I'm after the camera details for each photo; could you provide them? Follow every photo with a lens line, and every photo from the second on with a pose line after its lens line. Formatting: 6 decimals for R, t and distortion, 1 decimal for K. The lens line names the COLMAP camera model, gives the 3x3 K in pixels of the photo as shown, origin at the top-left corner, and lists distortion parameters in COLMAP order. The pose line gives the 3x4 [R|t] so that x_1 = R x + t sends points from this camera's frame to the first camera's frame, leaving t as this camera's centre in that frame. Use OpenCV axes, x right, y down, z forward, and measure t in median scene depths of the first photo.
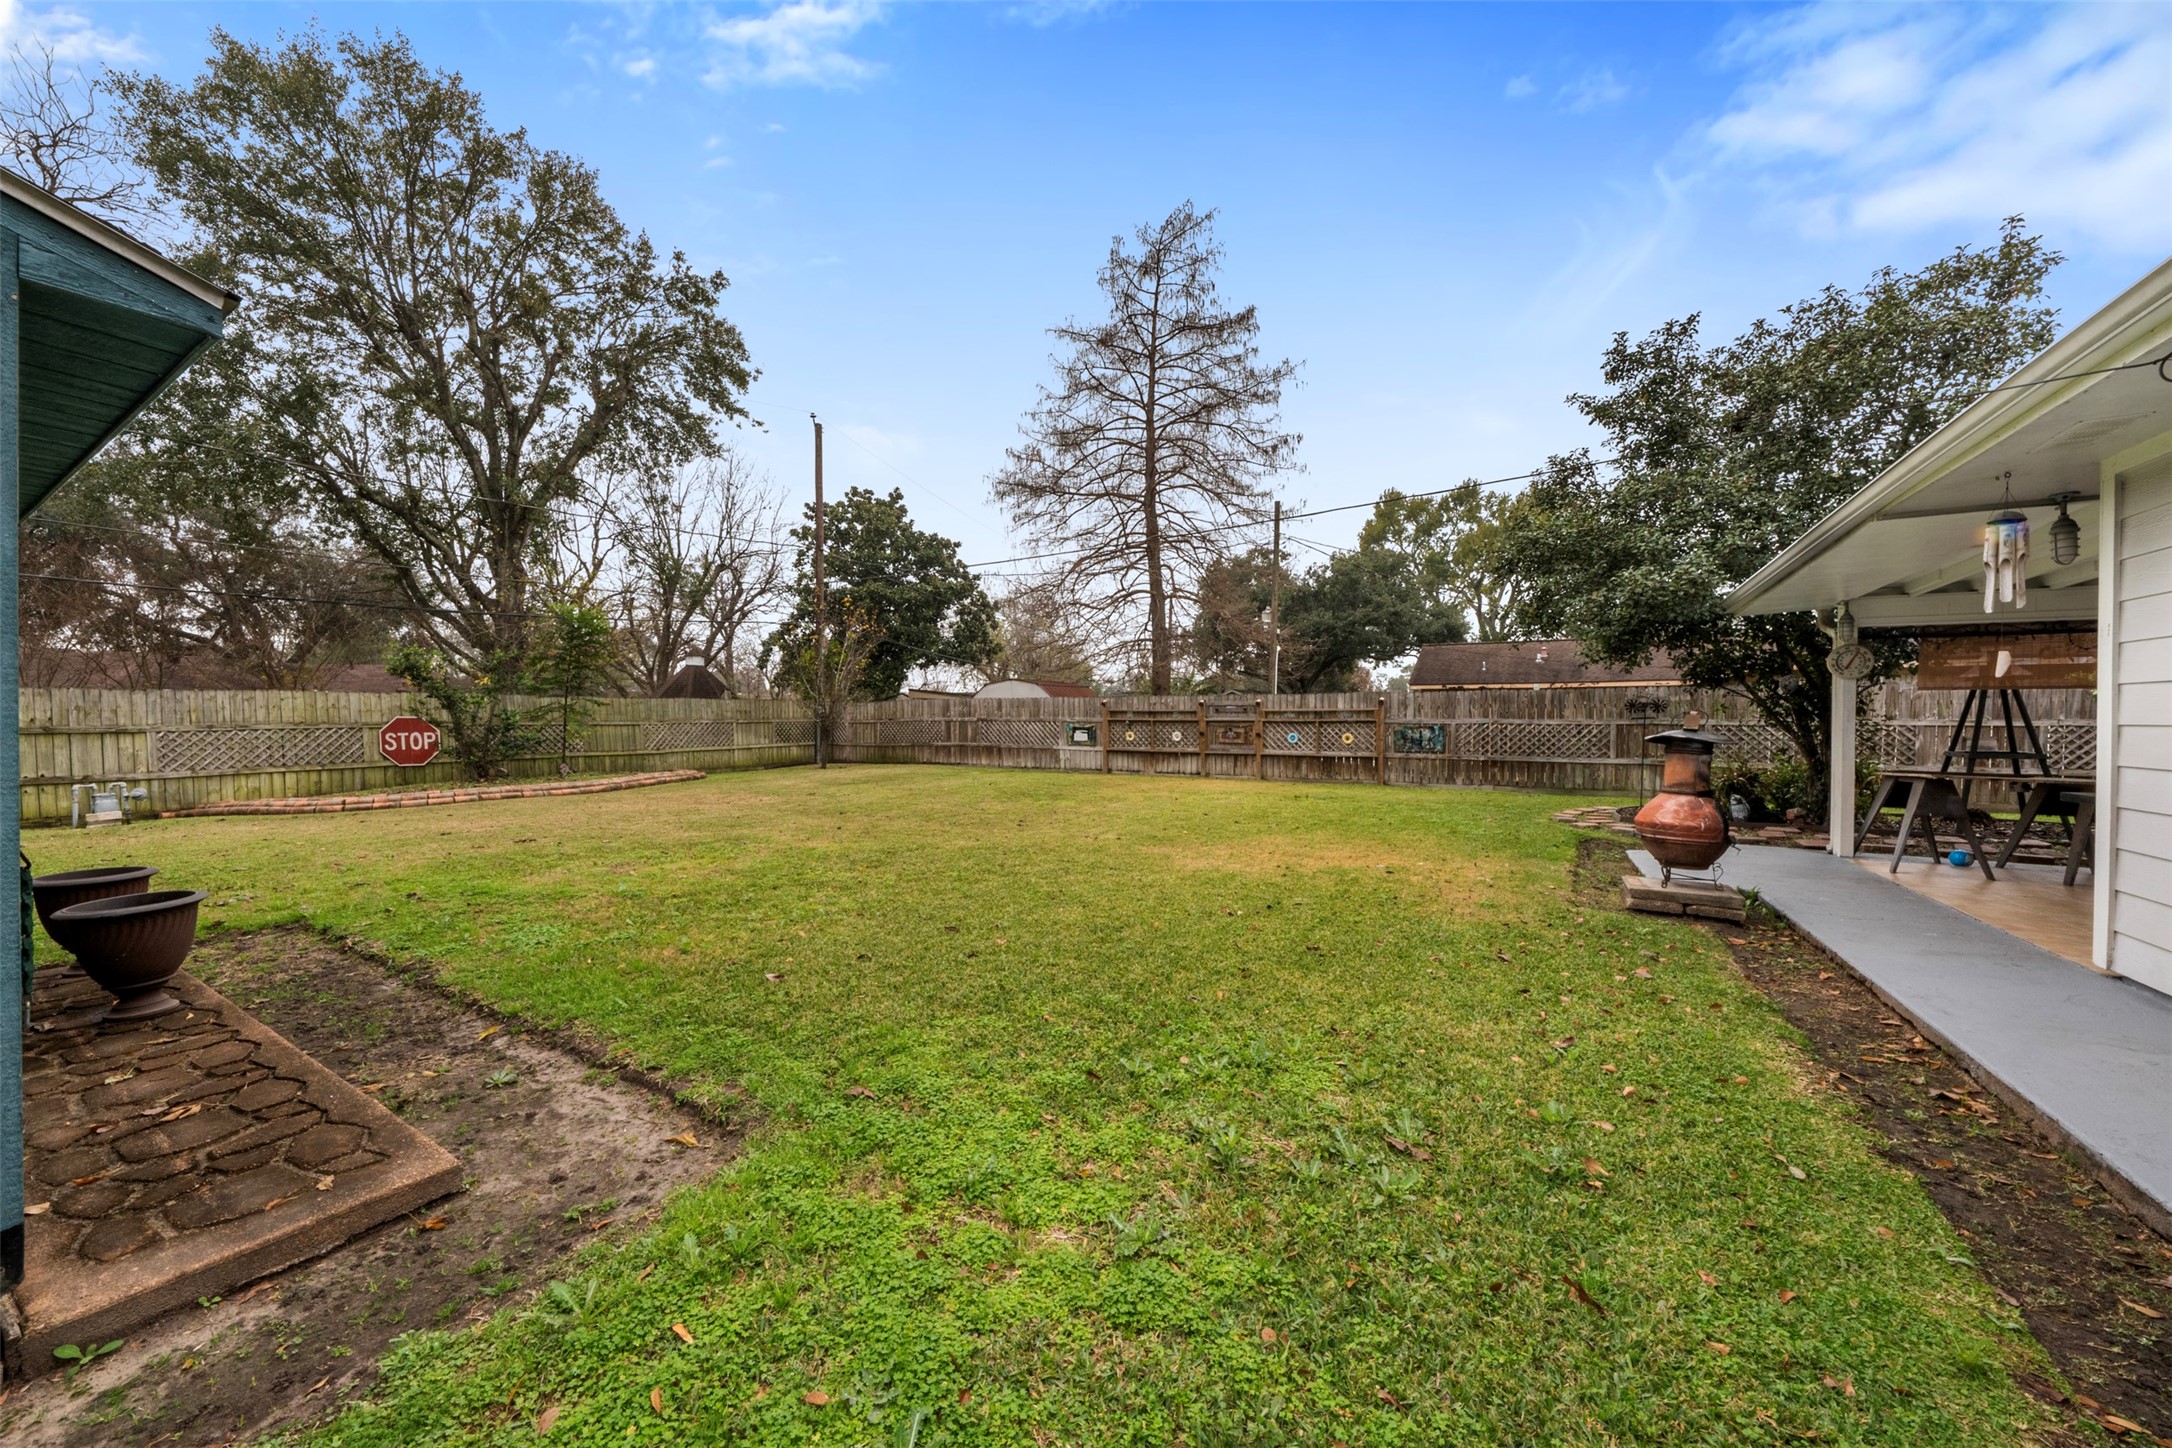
lens RADIAL K [[744.0, 0, 1086.0], [0, 744.0, 724.0], [0, 0, 1]] dist [-0.000197, -0.000052]
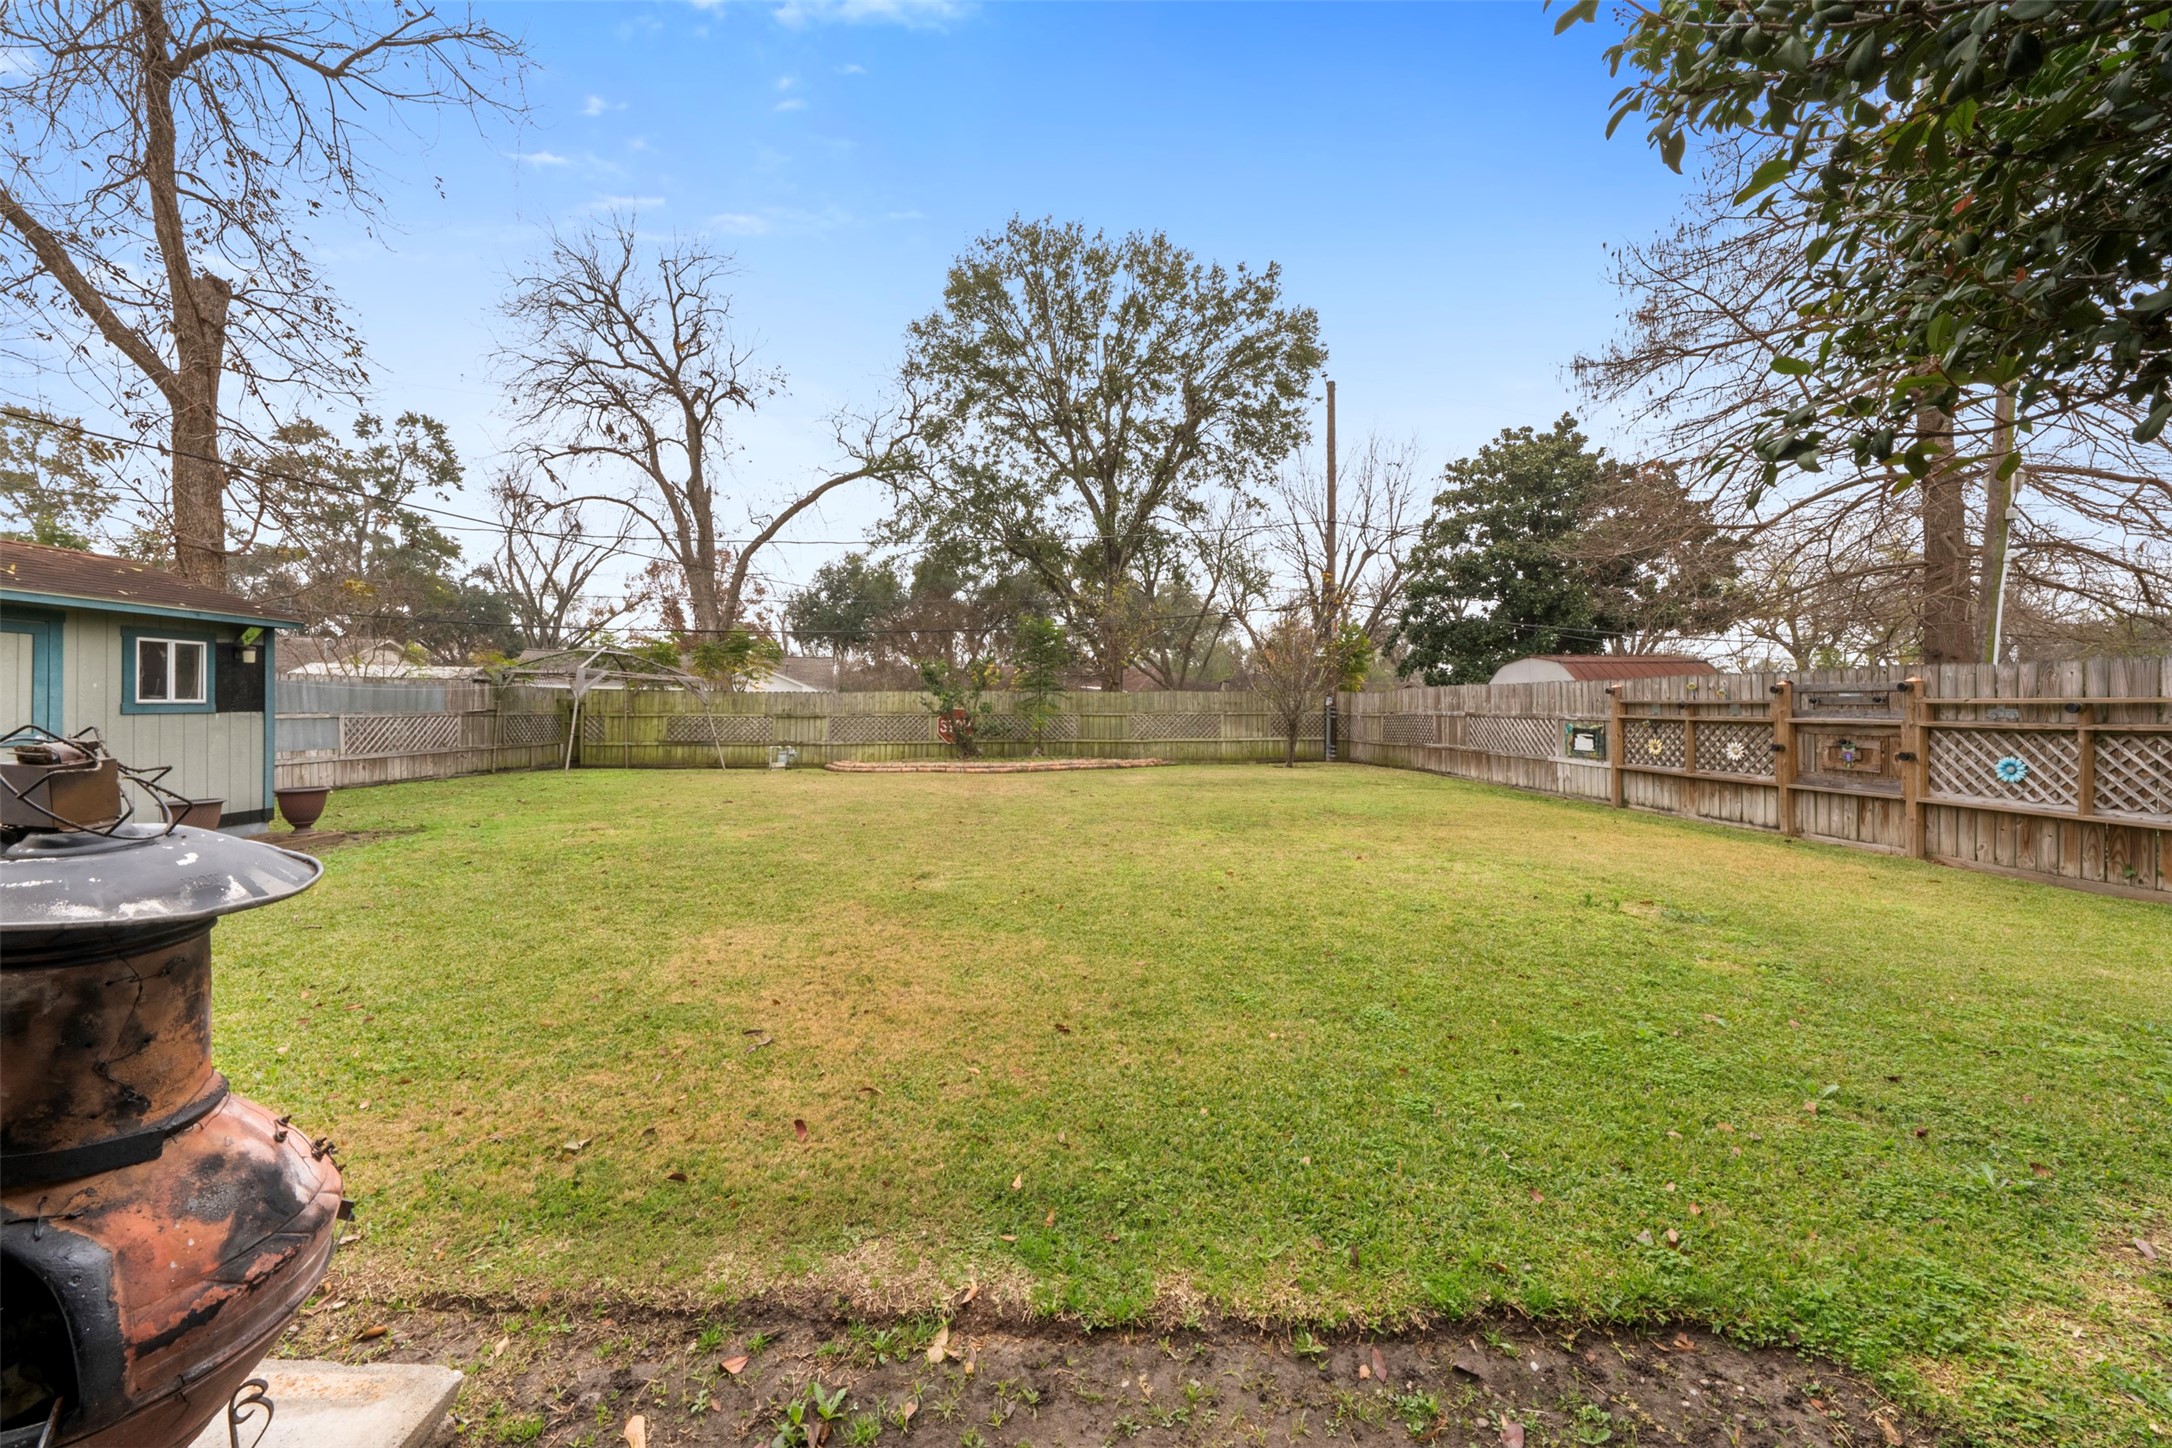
lens RADIAL K [[775.2, 0, 1075.0], [0, 775.2, 699.5], [0, 0, 1]] dist [-0.000166, -0.000168]
pose [[0.550137, -0.004633, -0.835061, 0.300247], [-0.010243, 0.999872, -0.012295, -0.007746], [0.835011, 0.015318, 0.550020, 0.284659]]
